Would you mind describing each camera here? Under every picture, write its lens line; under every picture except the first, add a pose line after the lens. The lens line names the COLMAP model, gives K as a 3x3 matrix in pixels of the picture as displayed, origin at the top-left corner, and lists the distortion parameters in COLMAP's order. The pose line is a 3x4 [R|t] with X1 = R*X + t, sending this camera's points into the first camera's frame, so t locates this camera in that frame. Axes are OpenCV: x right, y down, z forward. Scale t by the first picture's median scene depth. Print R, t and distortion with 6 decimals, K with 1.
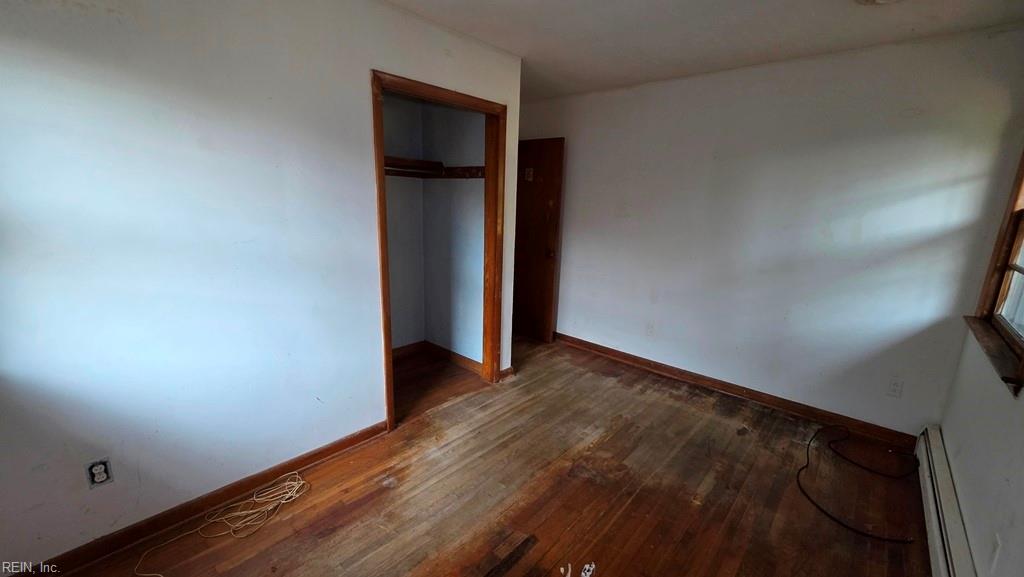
lens RADIAL K [[411.9, 0, 512.5], [0, 411.9, 293.7], [0, 0, 1]] dist [0.003607, 0.000262]
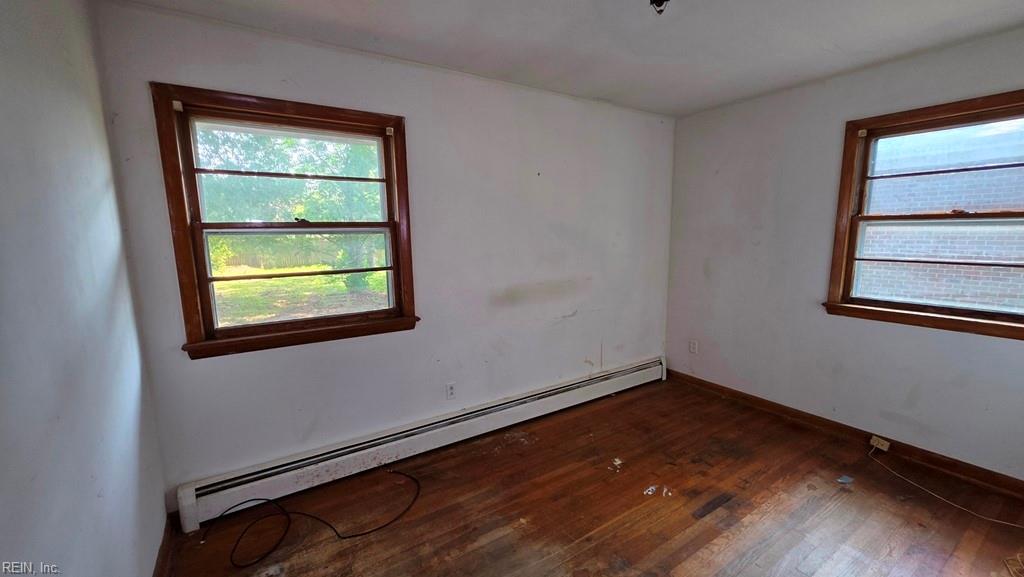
lens RADIAL K [[411.9, 0, 507.6], [0, 411.9, 292.7], [0, 0, 1]] dist [0.003607, 0.000262]
pose [[-0.959992, -0.066485, 0.272020, 0.246534], [0.042903, 0.925016, 0.377498, -0.382948], [-0.276721, 0.374066, -0.885156, 1.680986]]
